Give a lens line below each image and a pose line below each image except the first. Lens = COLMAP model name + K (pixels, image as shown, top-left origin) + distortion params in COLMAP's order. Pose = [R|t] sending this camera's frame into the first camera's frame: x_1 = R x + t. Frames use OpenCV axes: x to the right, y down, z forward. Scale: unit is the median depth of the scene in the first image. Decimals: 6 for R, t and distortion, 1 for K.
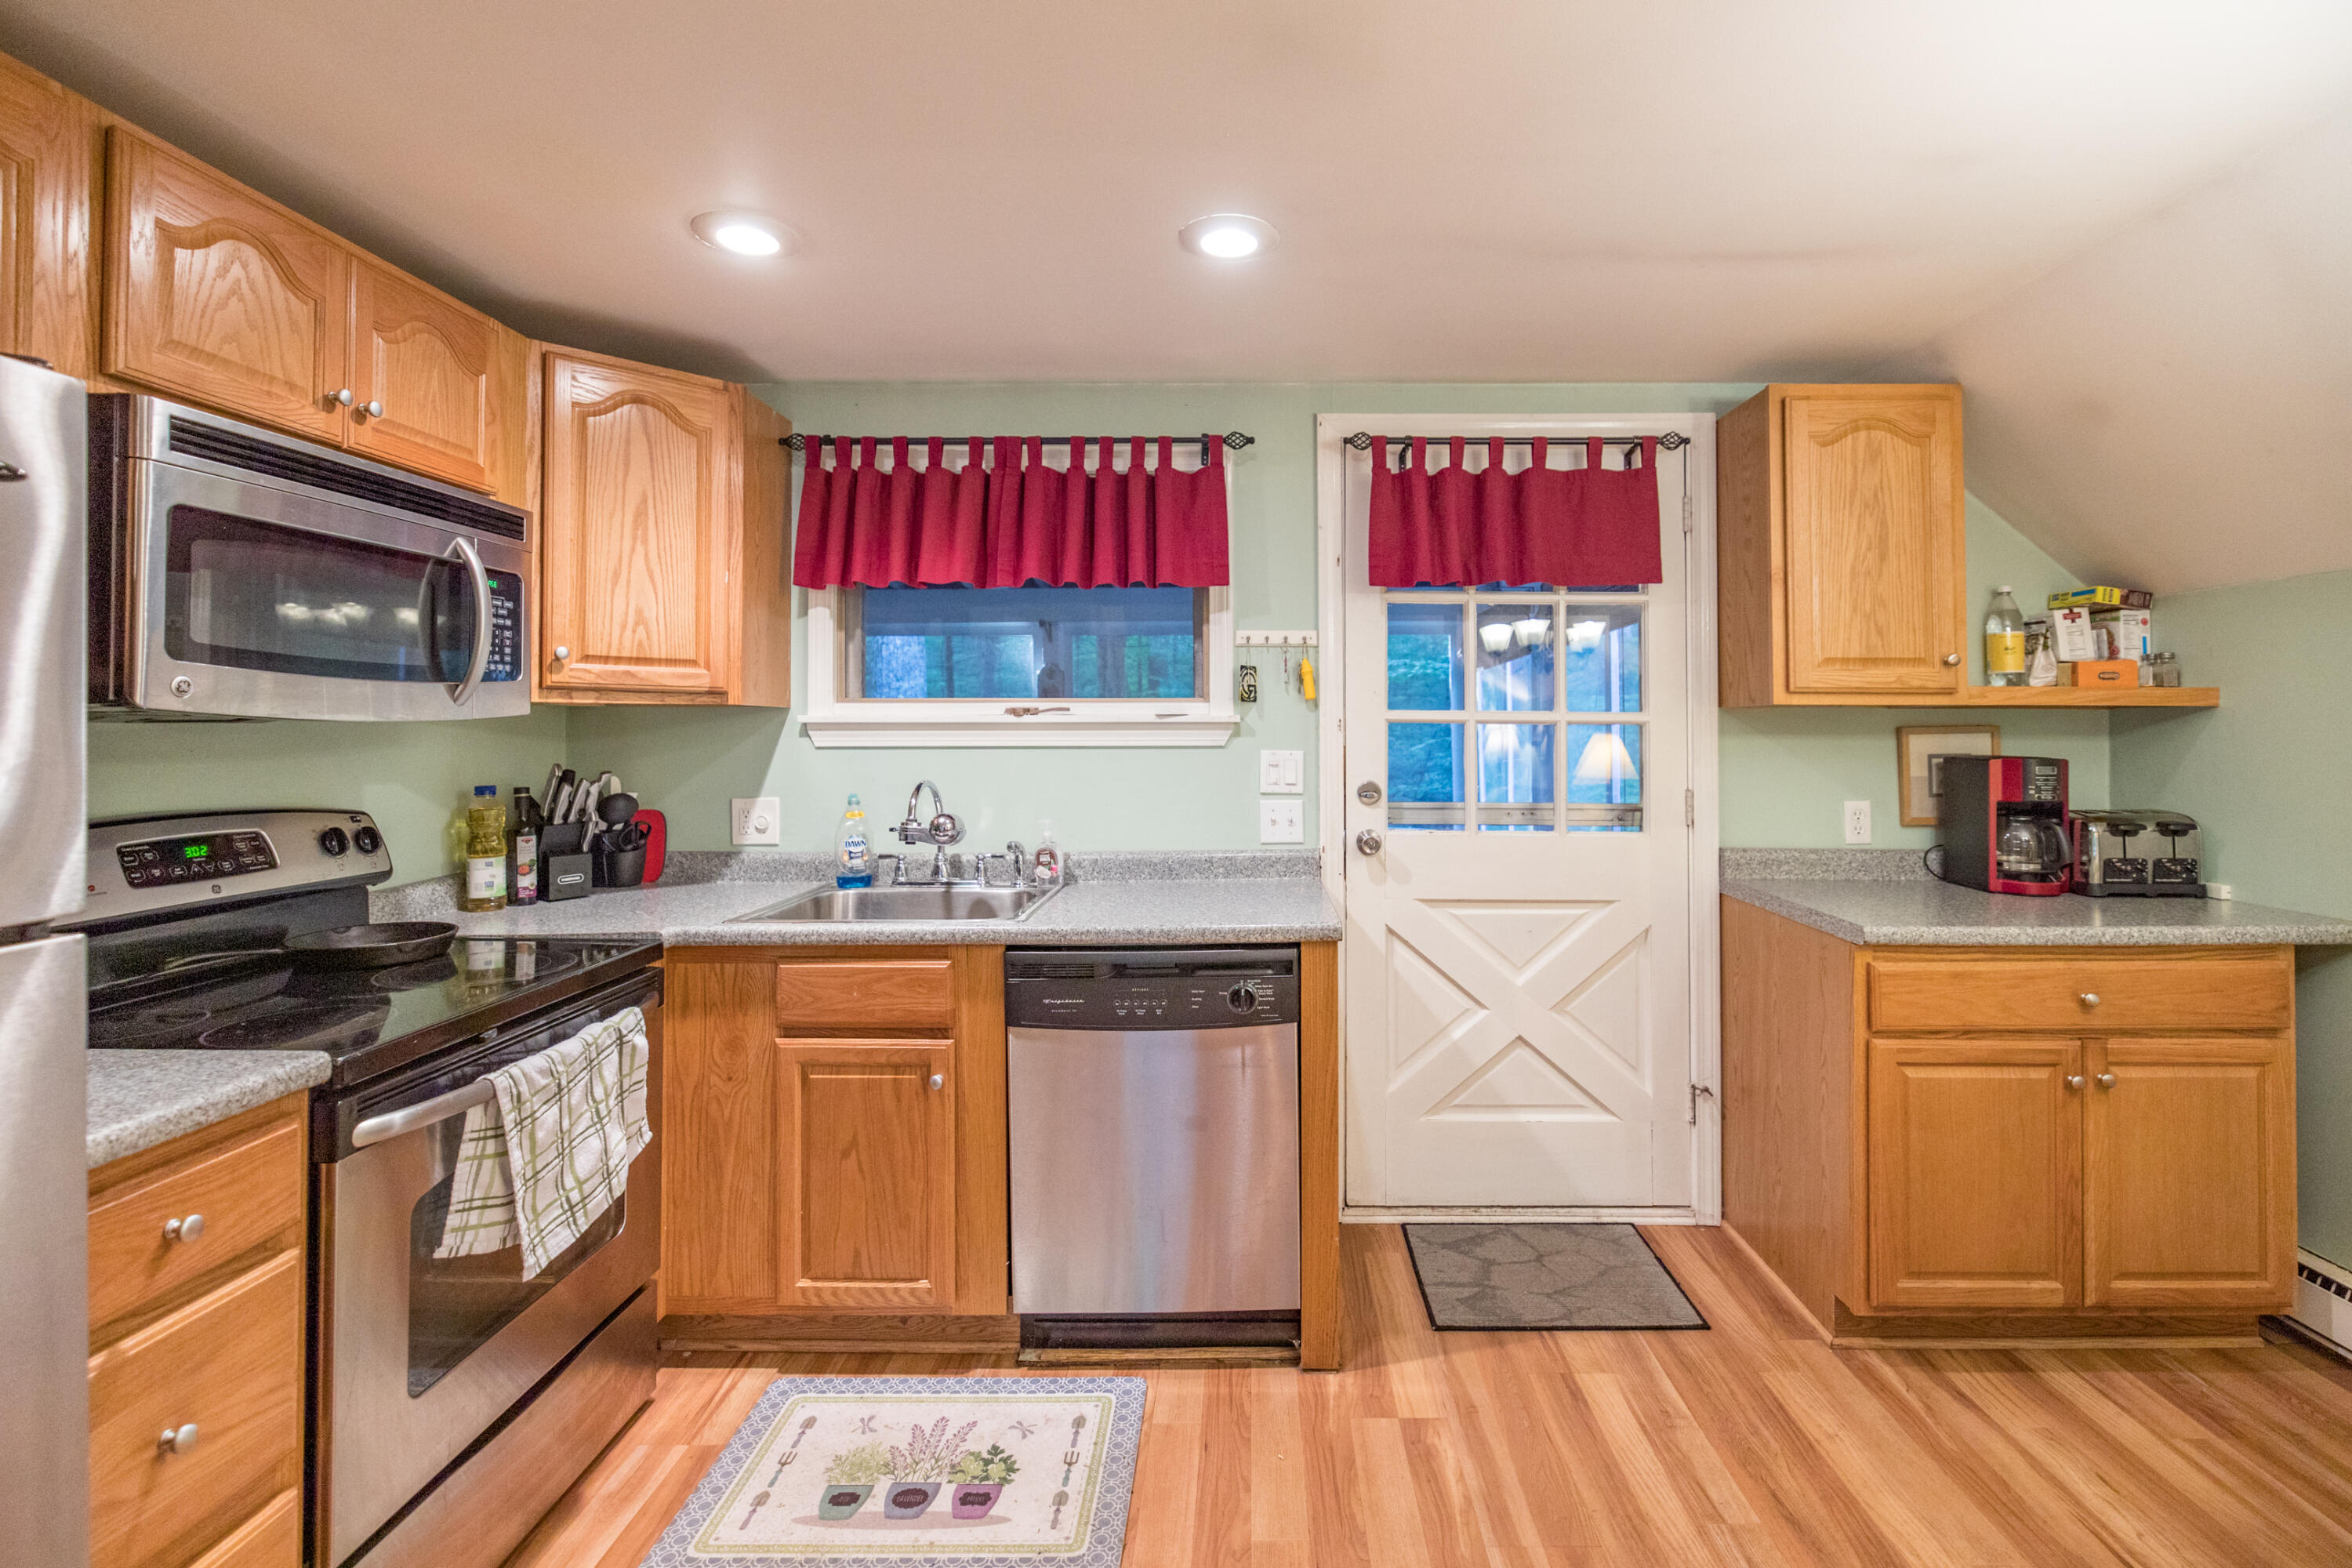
lens RADIAL K [[1067.4, 0, 1180.3], [0, 1067.4, 706.8], [0, 0, 1]] dist [-0.000480, -0.000404]
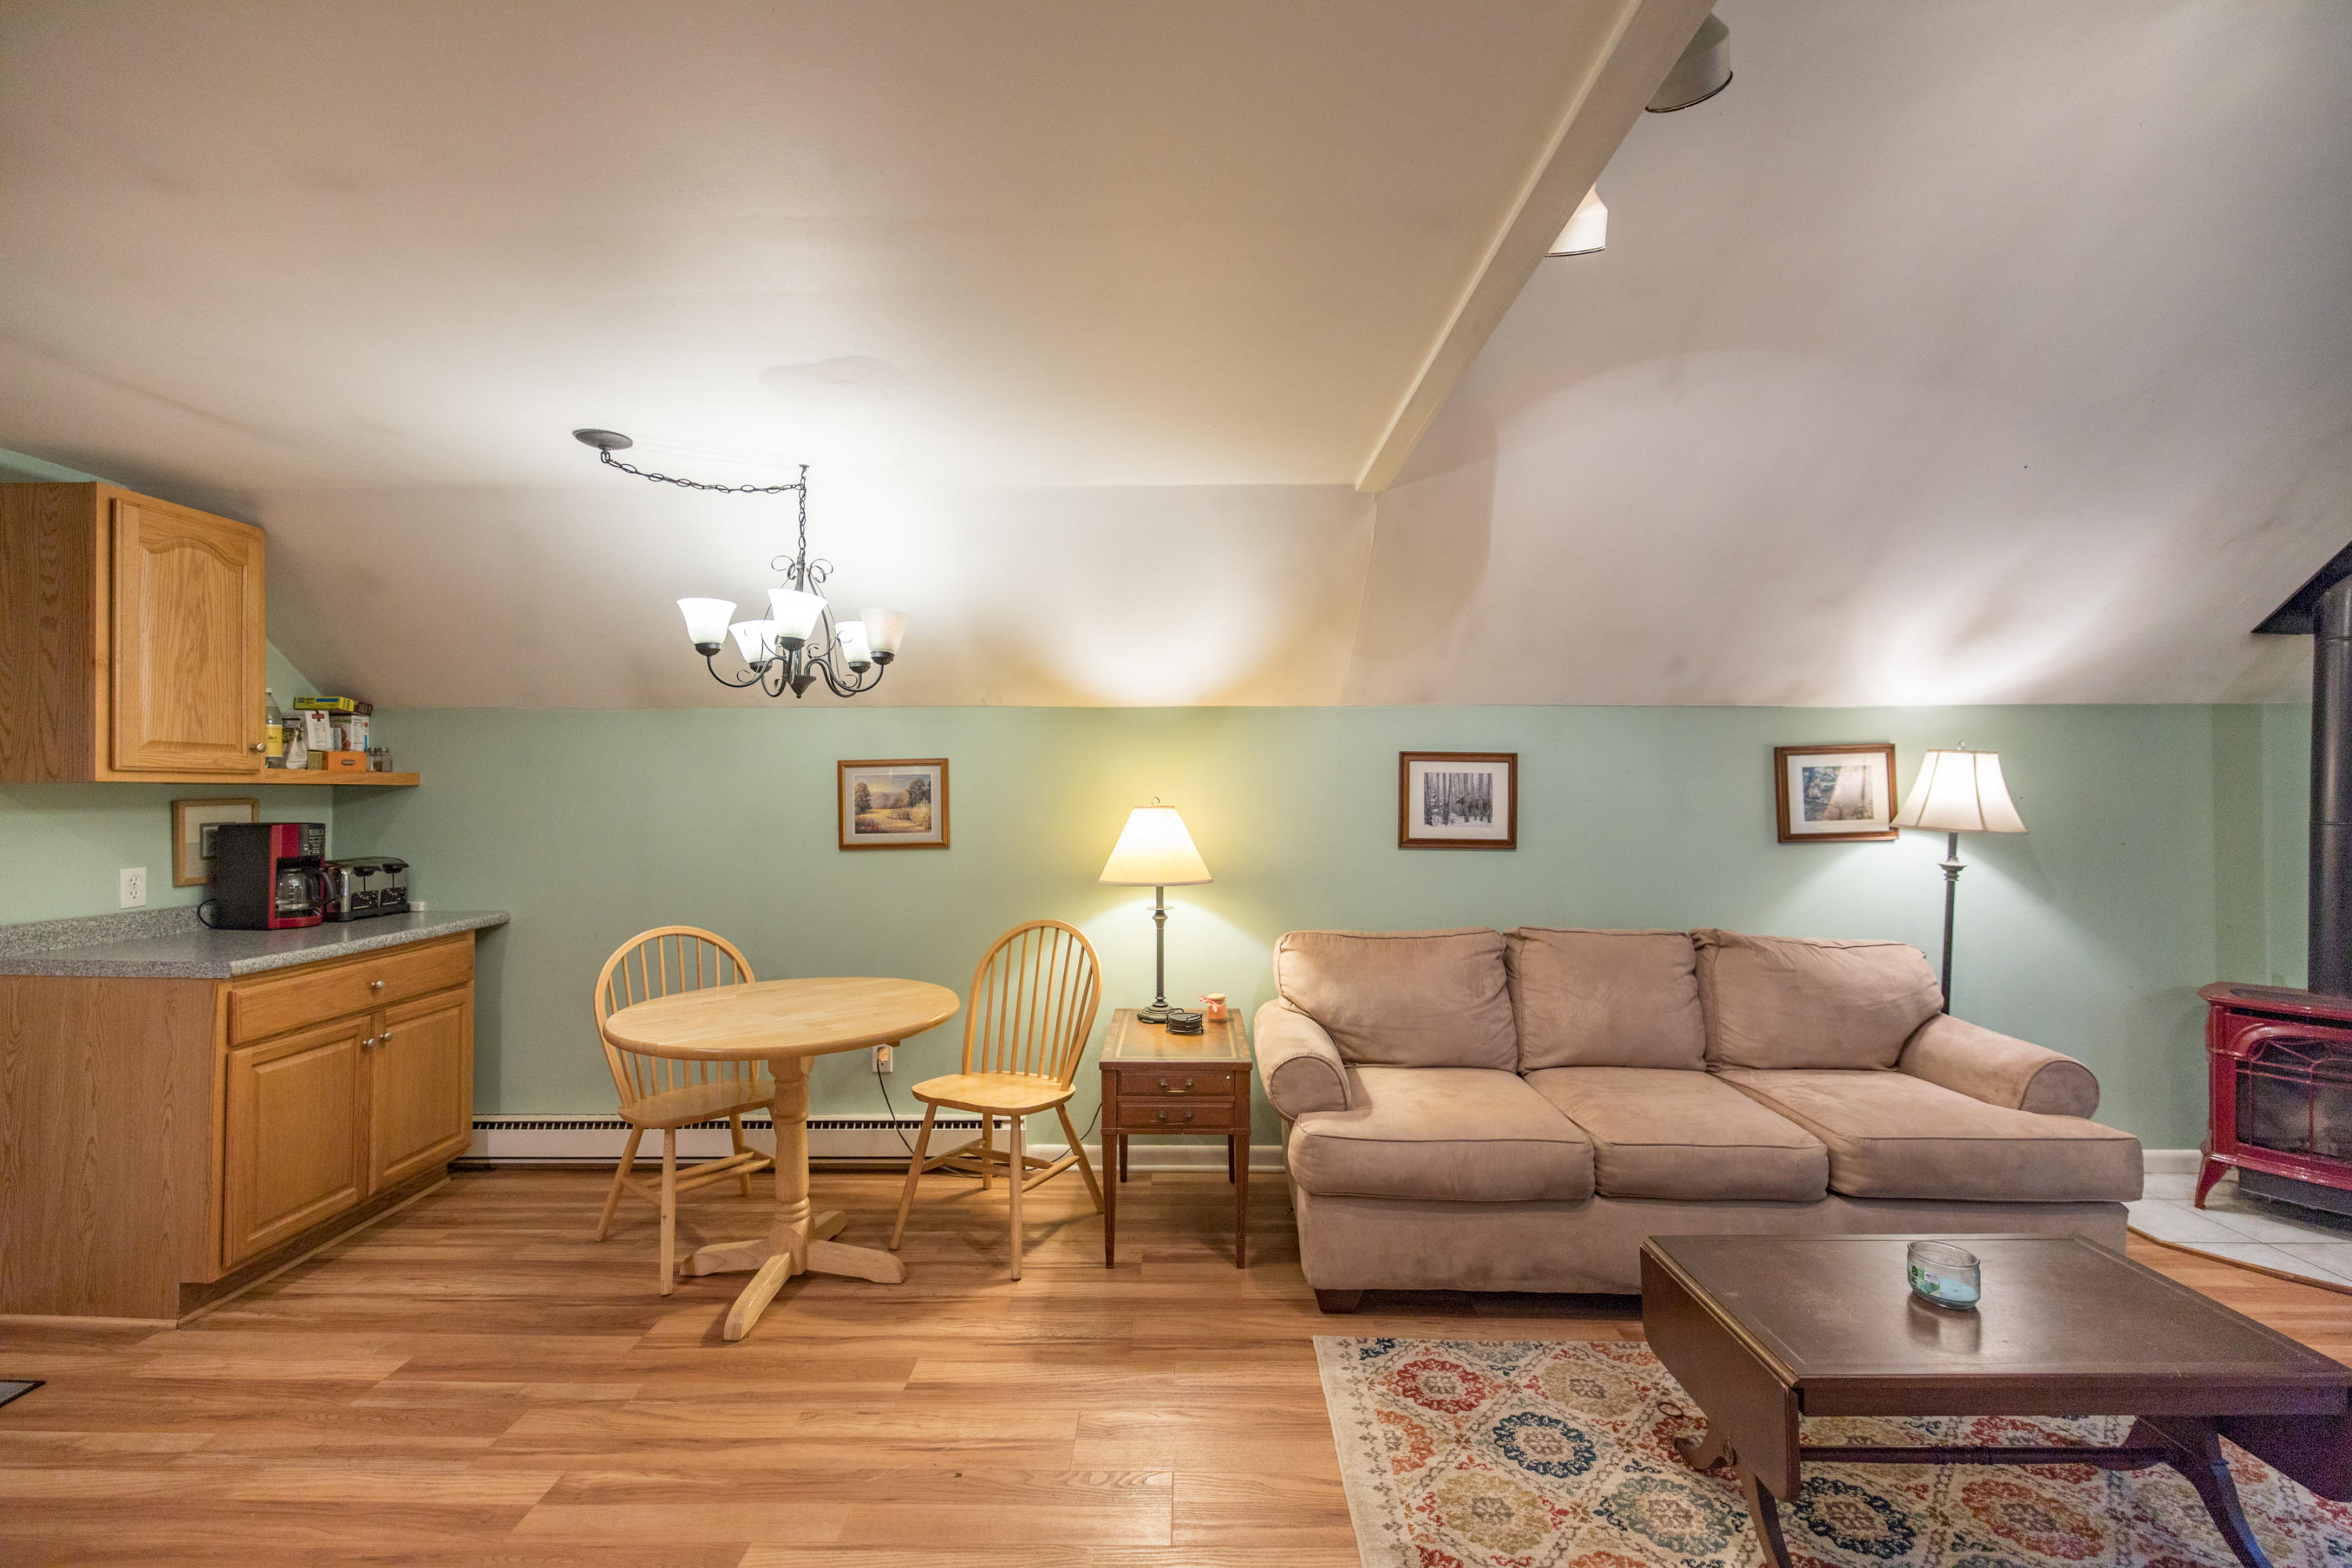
lens RADIAL K [[995.2, 0, 1176.0], [0, 995.2, 784.0], [0, 0, 1]] dist [0.001277, 0.000076]
pose [[0.006115, 0.006612, 0.999959, -0.442902], [-0.016141, 0.999849, -0.006513, -0.010612], [-0.999851, -0.016101, 0.006221, -0.091436]]
